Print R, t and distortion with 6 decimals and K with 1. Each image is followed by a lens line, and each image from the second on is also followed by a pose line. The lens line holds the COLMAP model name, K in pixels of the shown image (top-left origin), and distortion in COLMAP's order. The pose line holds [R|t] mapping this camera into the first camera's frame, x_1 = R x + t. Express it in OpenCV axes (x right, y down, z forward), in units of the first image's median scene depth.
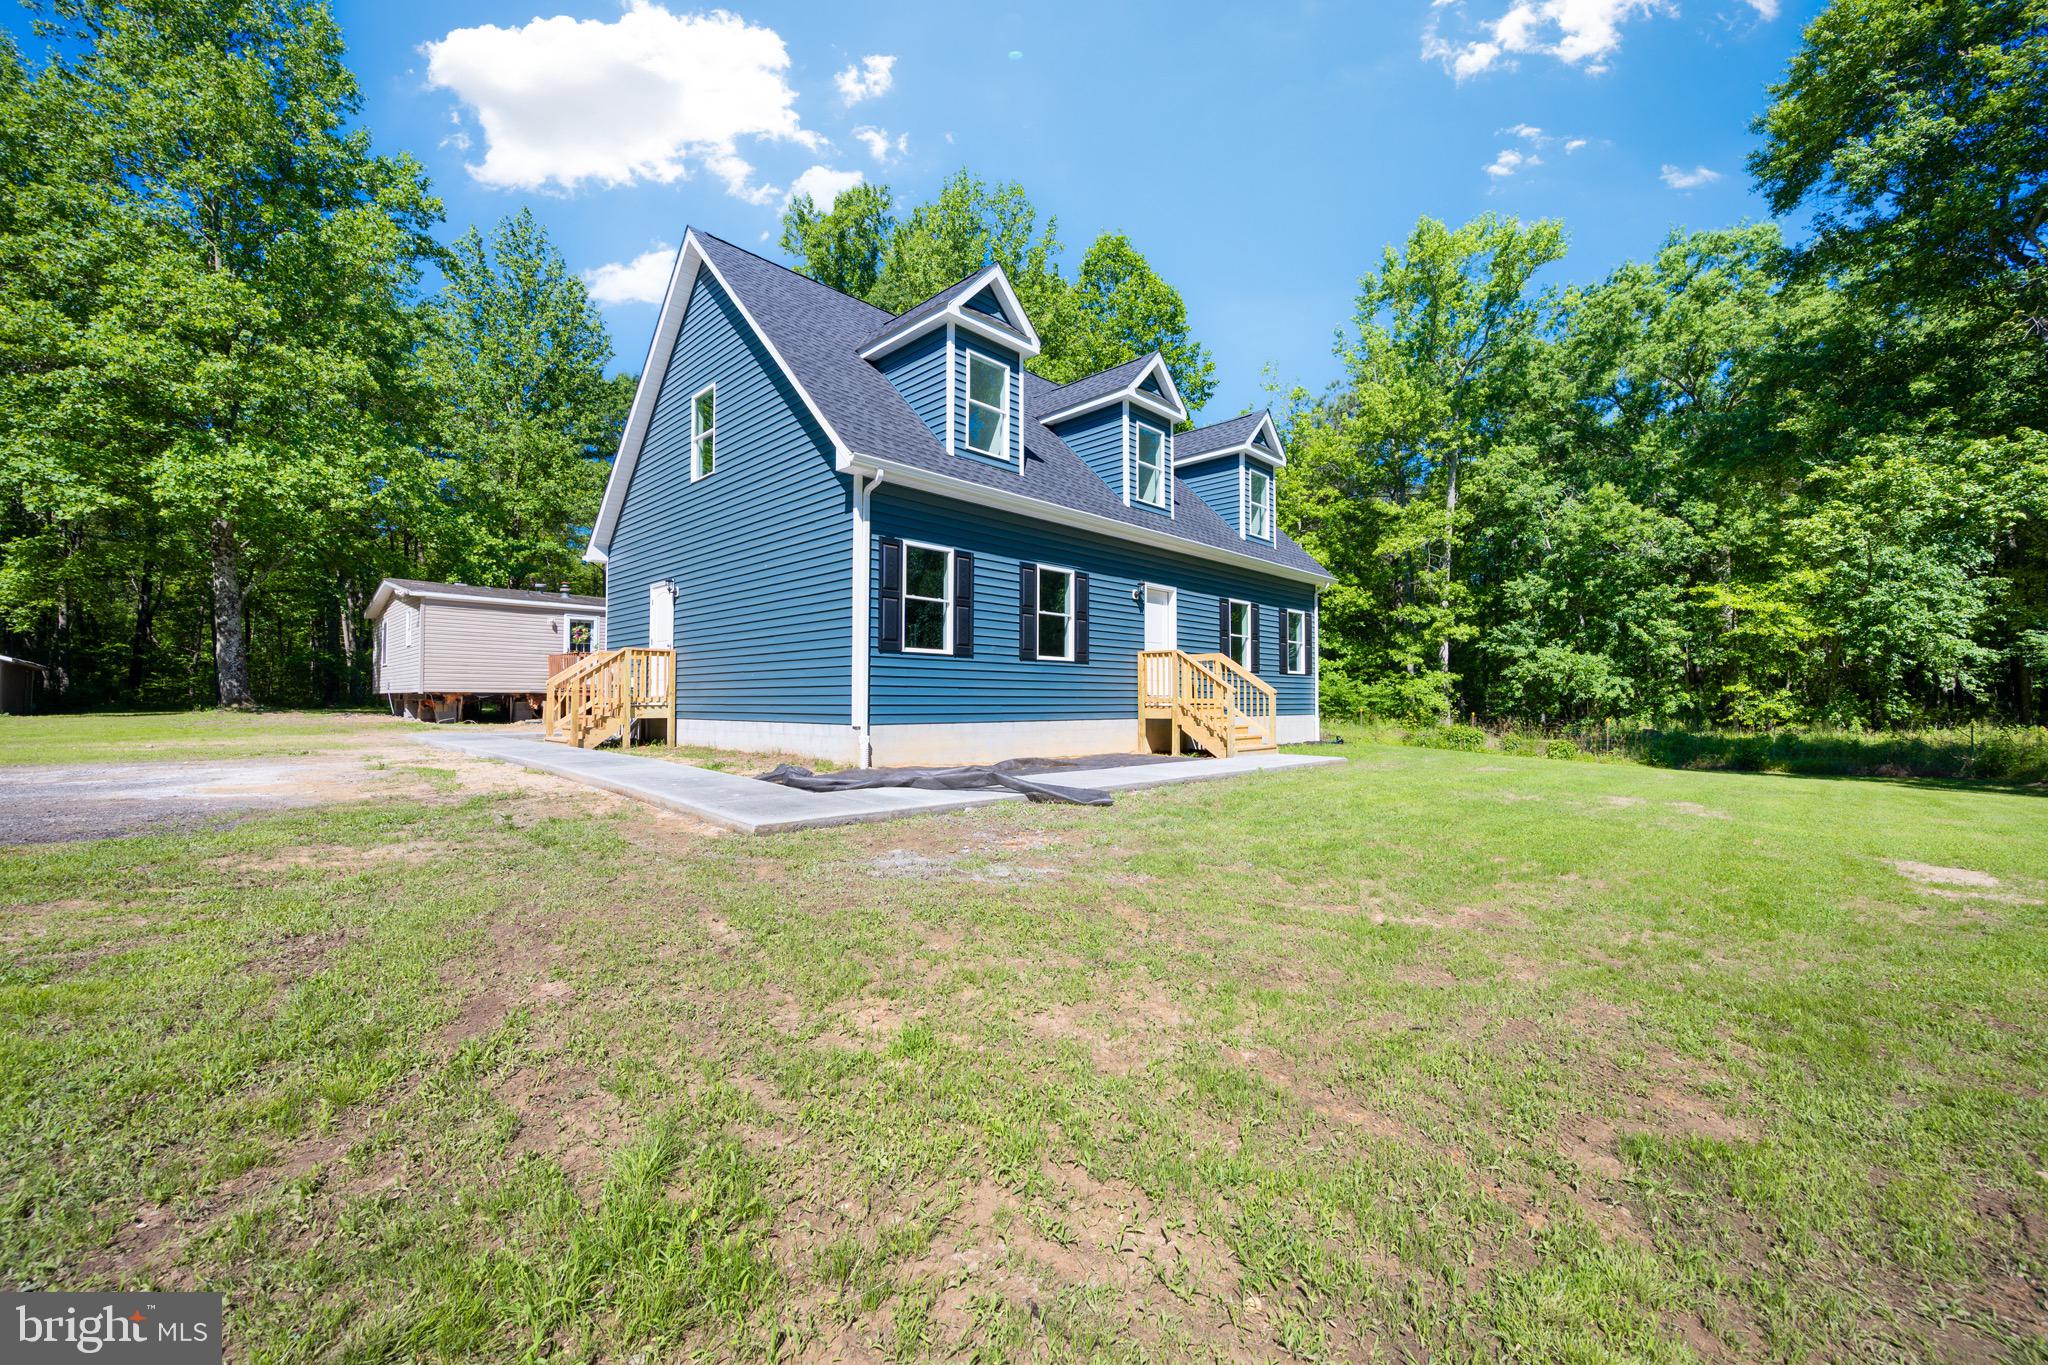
lens RADIAL K [[797.9, 0, 1024.0], [0, 797.9, 682.5], [0, 0, 1]] dist [-0.000799, -0.000225]
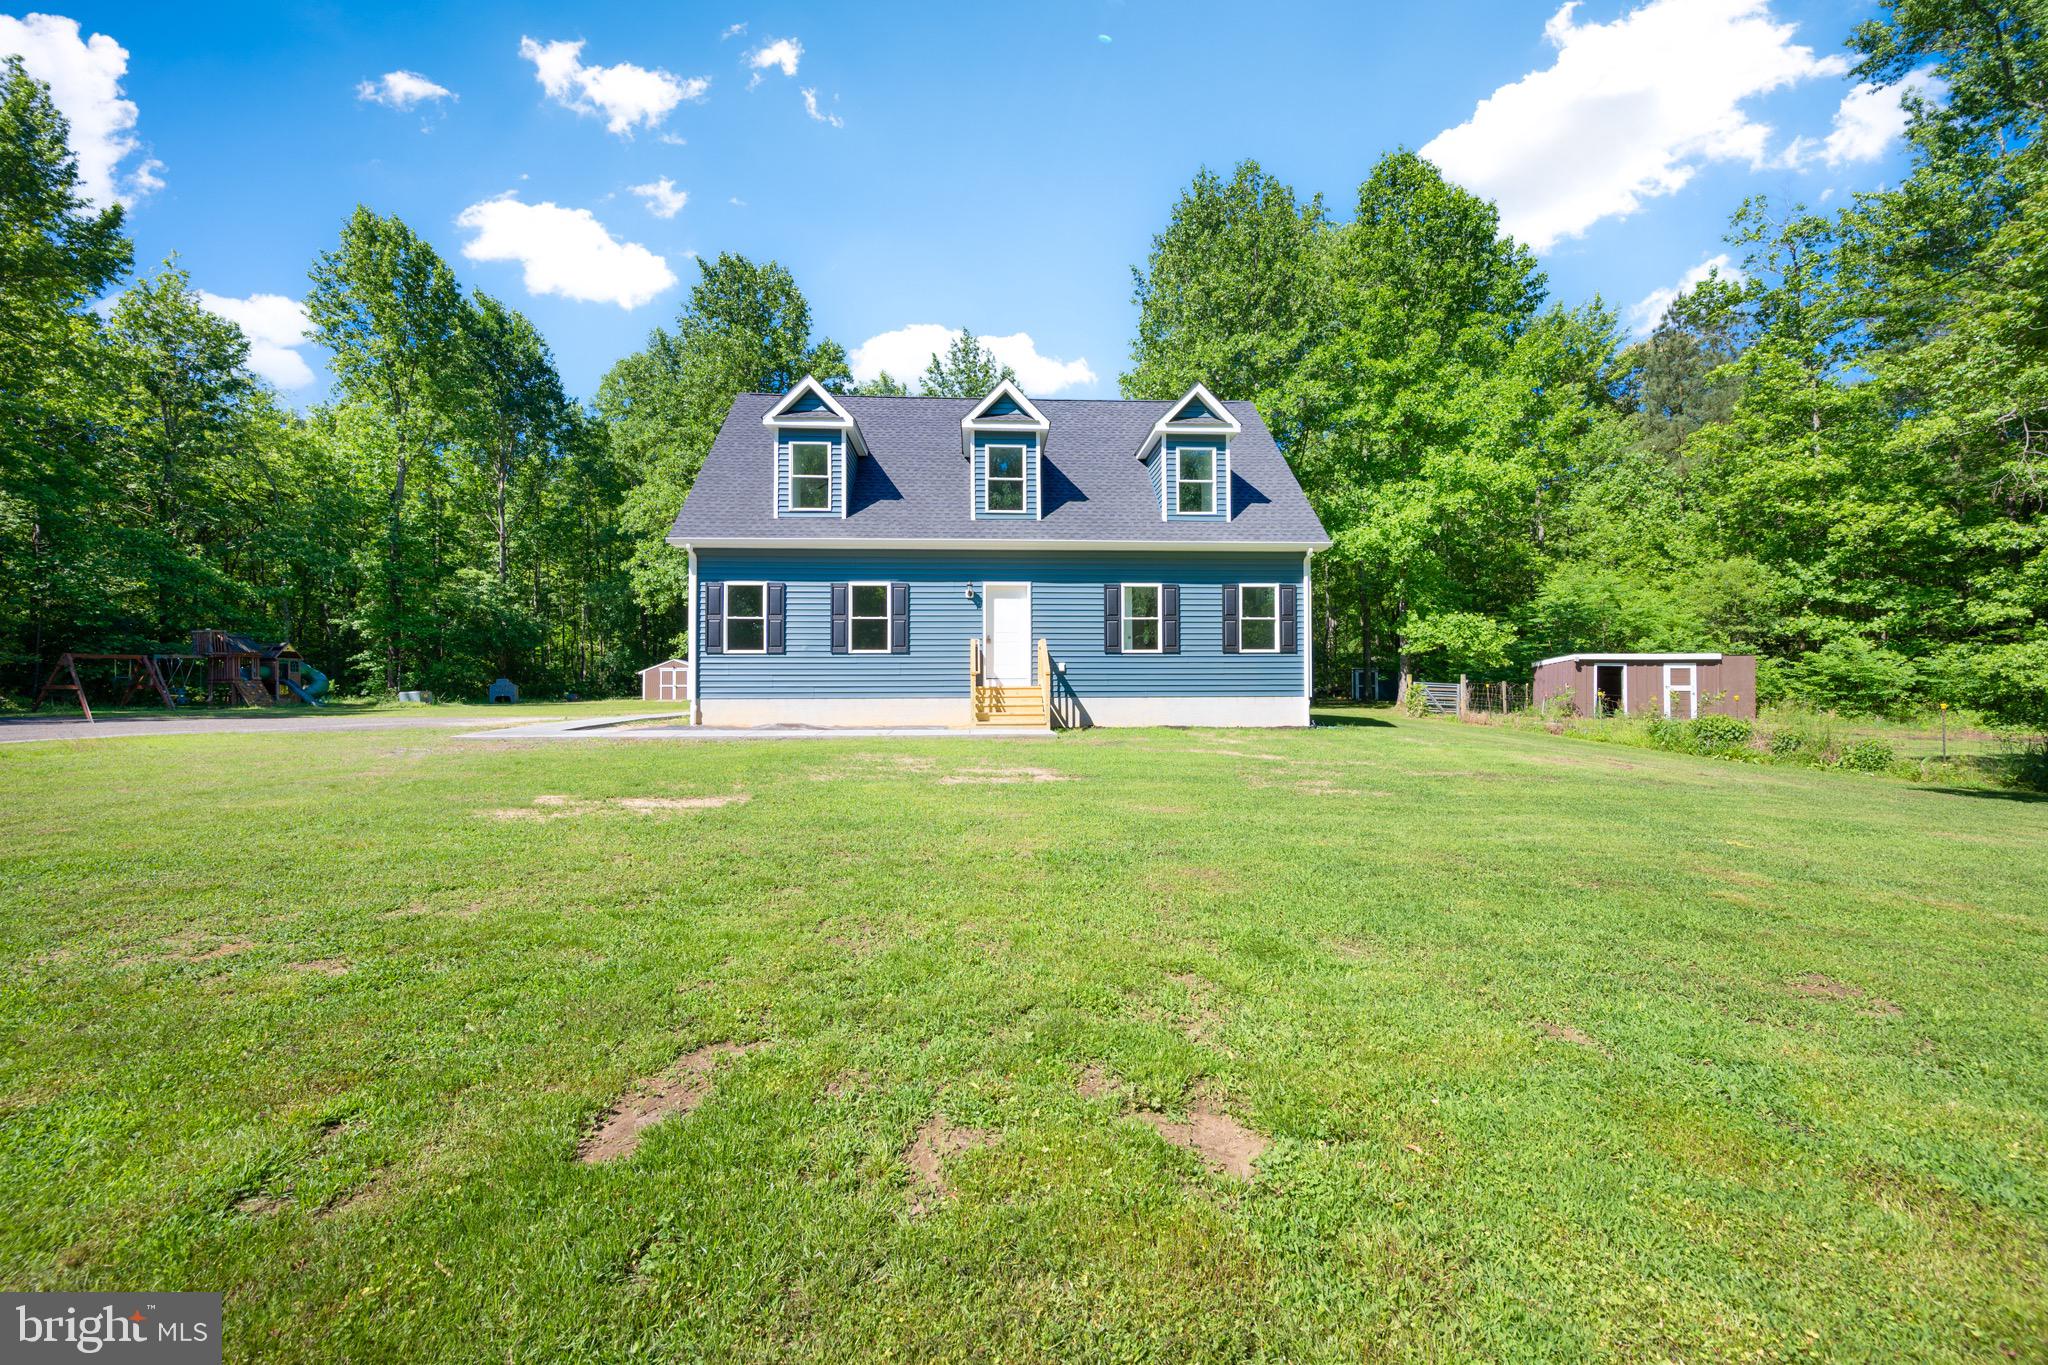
lens RADIAL K [[809.6, 0, 1029.4], [0, 809.6, 691.1], [0, 0, 1]] dist [-0.001008, 0.000173]
pose [[0.737270, -0.012822, -0.675476, 1.010238], [0.021498, 0.999759, 0.004488, 0.030580], [0.675256, -0.017831, 0.737368, 0.165987]]
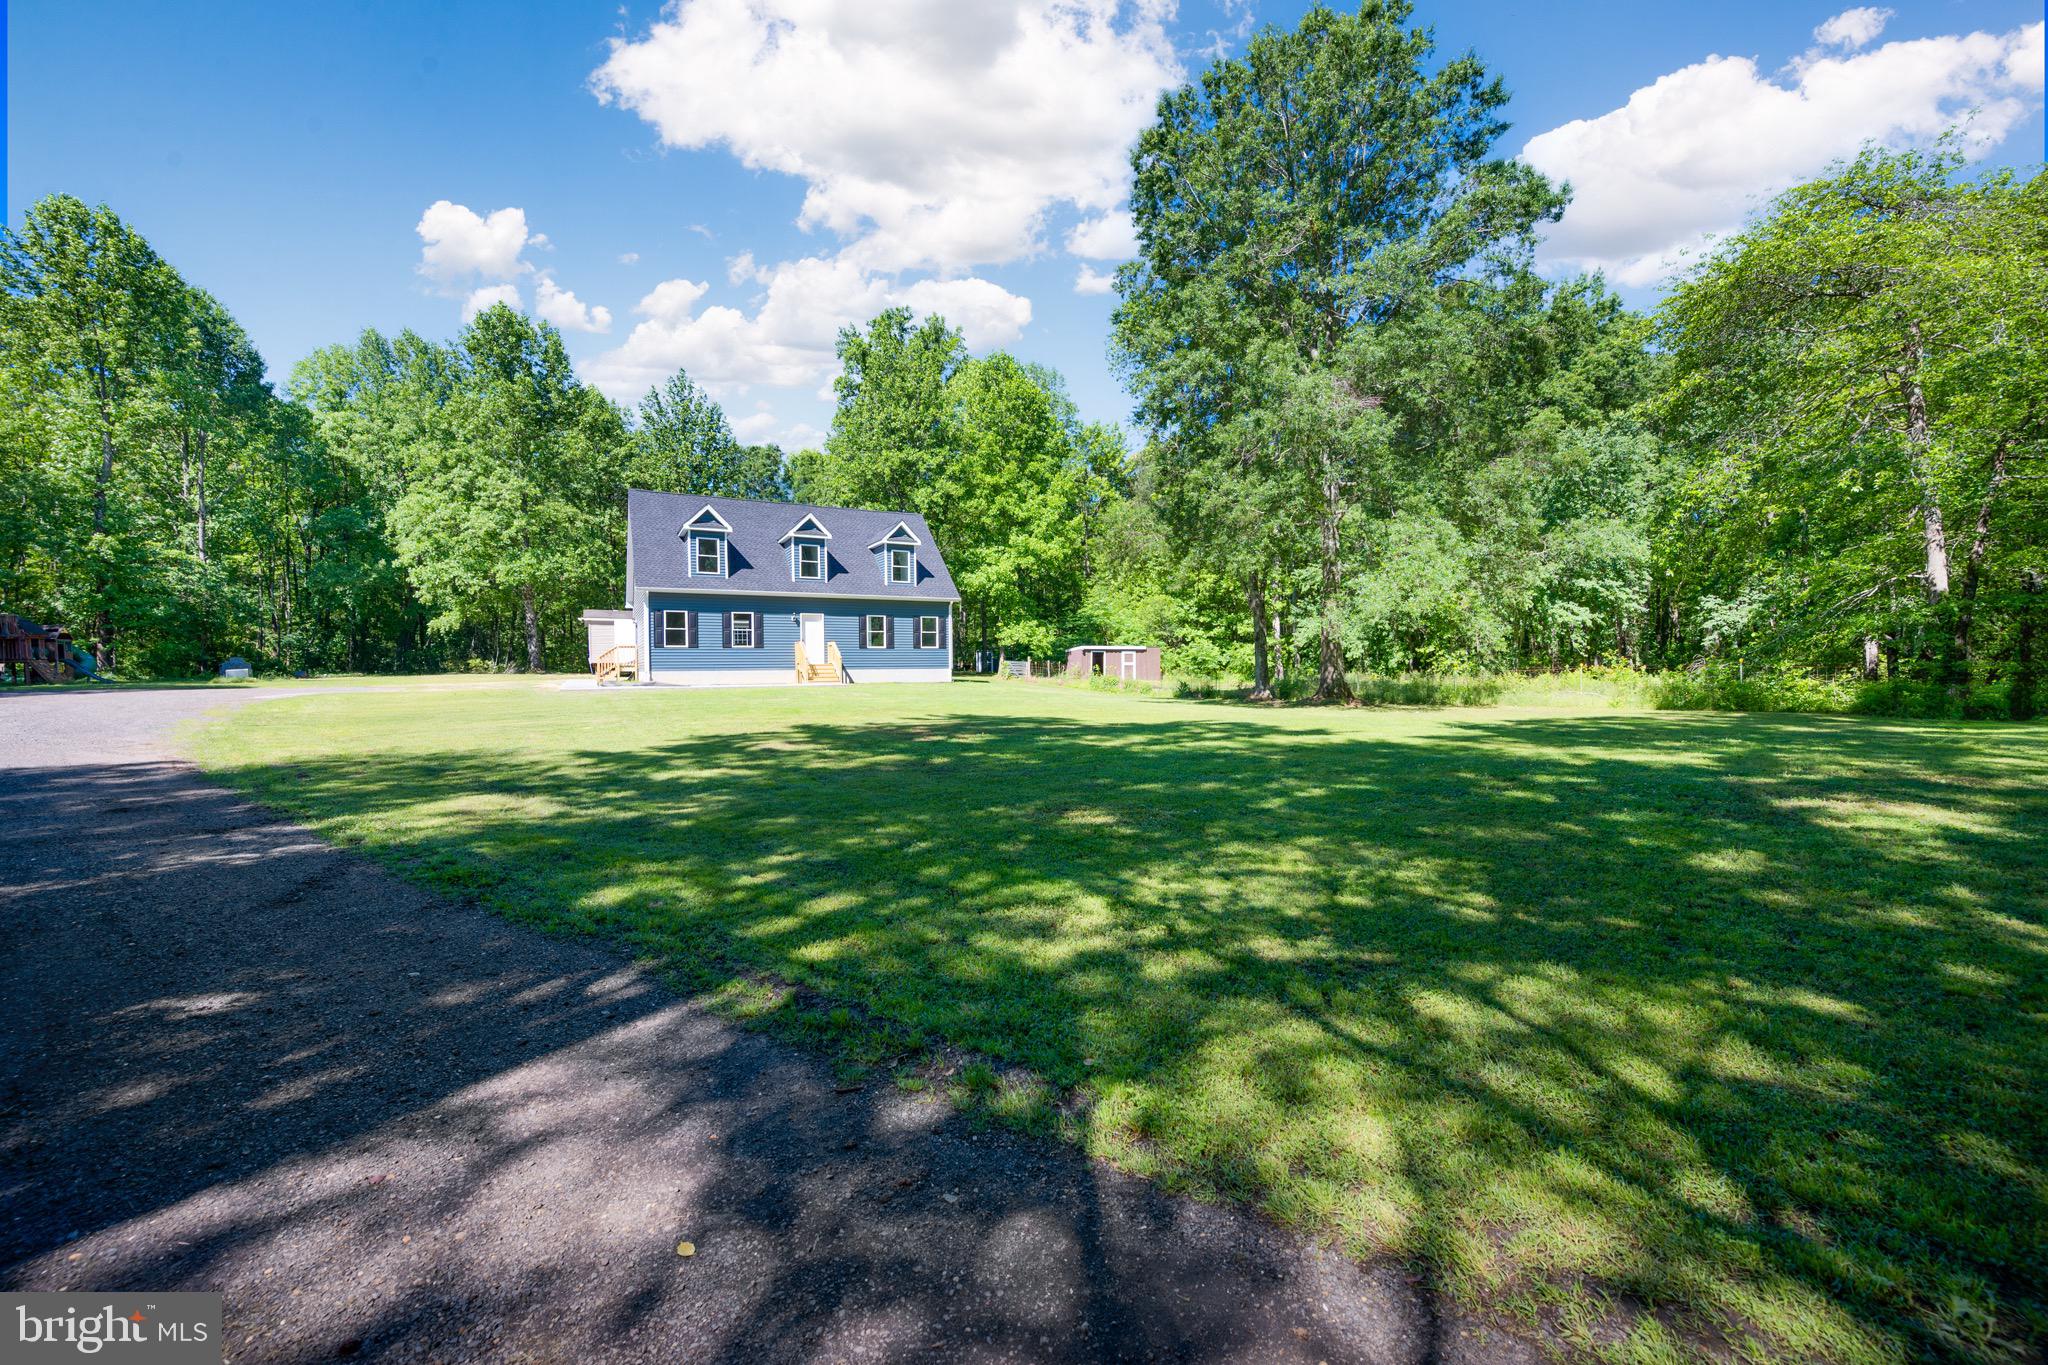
lens RADIAL K [[809.6, 0, 1029.4], [0, 809.6, 691.1], [0, 0, 1]] dist [-0.001008, 0.000173]
pose [[0.954188, -0.002762, -0.299194, 1.542946], [0.017675, 0.998732, 0.047148, 0.005653], [0.298684, -0.050277, 0.953027, -1.128574]]
